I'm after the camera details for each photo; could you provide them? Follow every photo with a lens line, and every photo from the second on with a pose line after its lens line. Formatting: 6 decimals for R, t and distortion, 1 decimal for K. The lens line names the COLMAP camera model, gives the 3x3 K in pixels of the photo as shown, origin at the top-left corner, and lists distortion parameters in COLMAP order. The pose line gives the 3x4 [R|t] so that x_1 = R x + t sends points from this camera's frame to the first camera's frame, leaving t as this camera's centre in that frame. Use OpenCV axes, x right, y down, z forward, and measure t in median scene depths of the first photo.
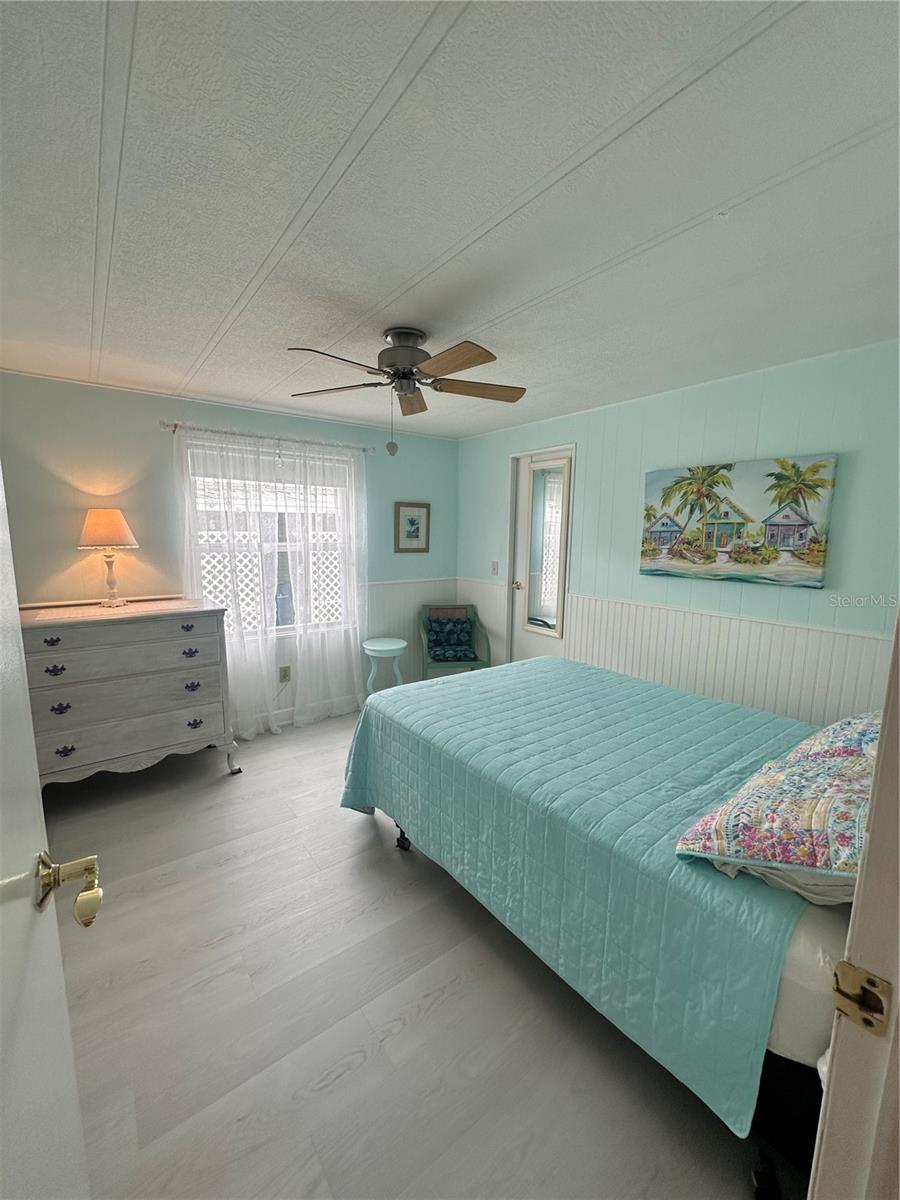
lens RADIAL K [[480.4, 0, 450.5], [0, 480.4, 601.9], [0, 0, 1]] dist [-0.001096, -0.000251]
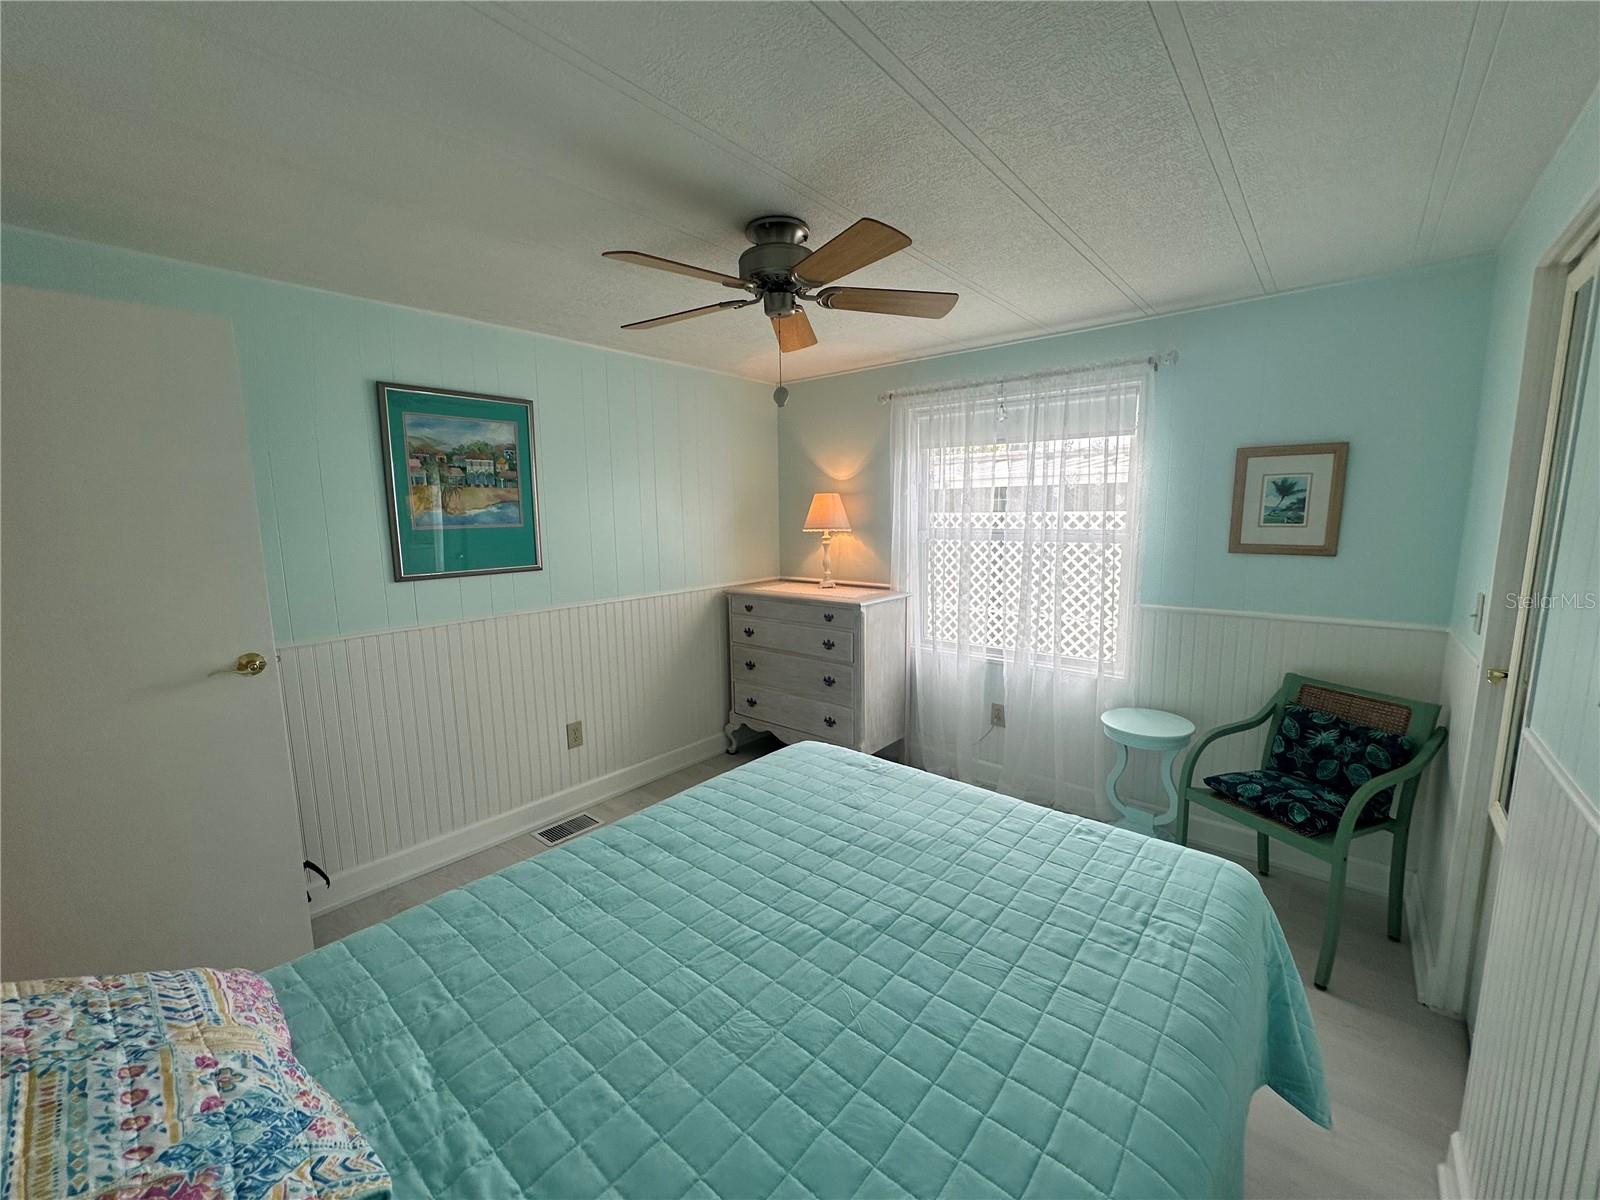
lens RADIAL K [[640.6, 0, 800.7], [0, 640.6, 600.4], [0, 0, 1]] dist [-0.001096, -0.000251]
pose [[0.219464, 0.123692, -0.967748, 0.506512], [-0.129665, 0.986829, 0.096726, -0.072803], [0.966966, 0.104255, 0.232612, 0.514963]]
